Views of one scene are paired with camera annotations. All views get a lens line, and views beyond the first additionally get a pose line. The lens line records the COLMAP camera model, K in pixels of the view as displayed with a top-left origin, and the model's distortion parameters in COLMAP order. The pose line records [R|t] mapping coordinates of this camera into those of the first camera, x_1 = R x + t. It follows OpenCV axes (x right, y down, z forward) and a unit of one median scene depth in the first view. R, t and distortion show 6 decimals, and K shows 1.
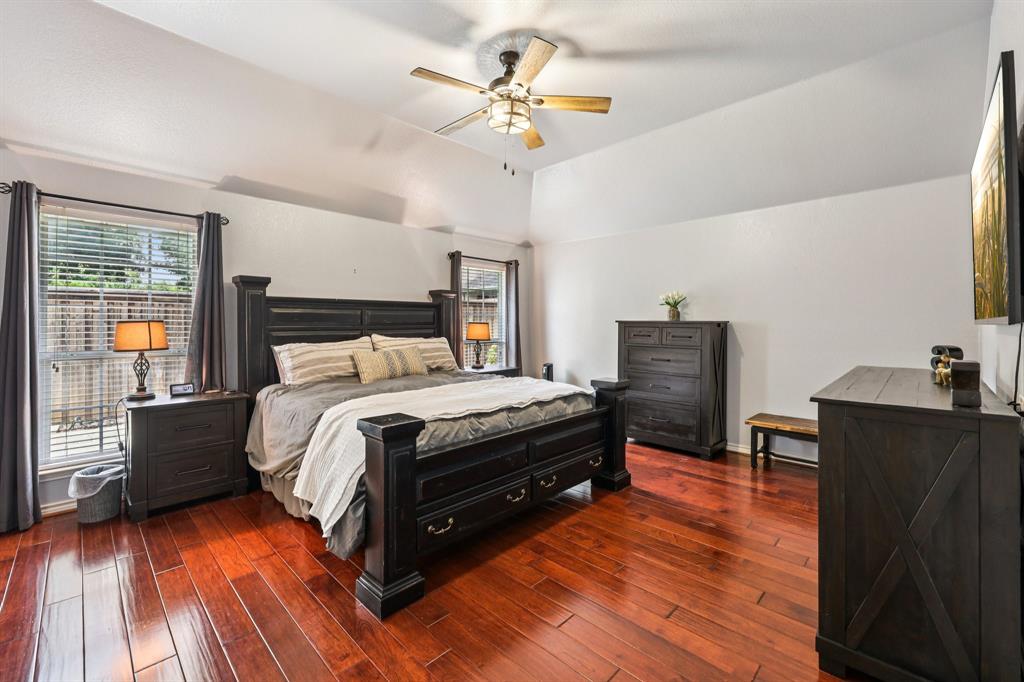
lens RADIAL K [[424.6, 0, 519.1], [0, 424.6, 326.1], [0, 0, 1]] dist [0.001609, -0.000176]
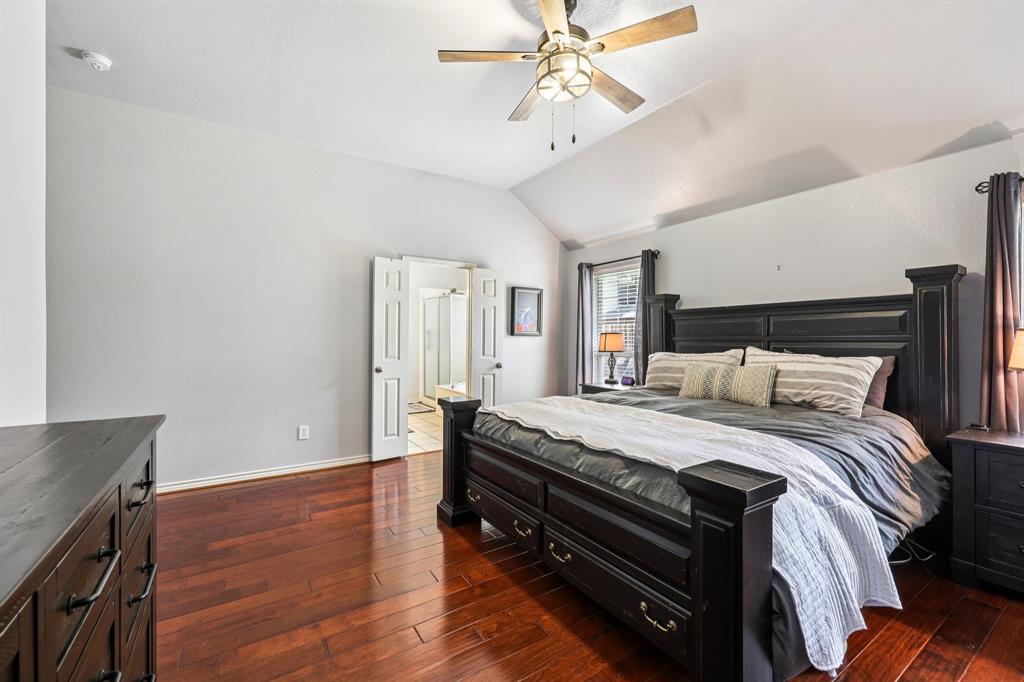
lens RADIAL K [[424.6, 0, 509.9], [0, 424.6, 337.5], [0, 0, 1]] dist [0.001609, -0.000176]
pose [[-0.236886, 0.001981, -0.971535, 0.660141], [0.000462, 0.999998, 0.001926, 0.000620], [0.971537, 0.000007, -0.236887, 0.914680]]
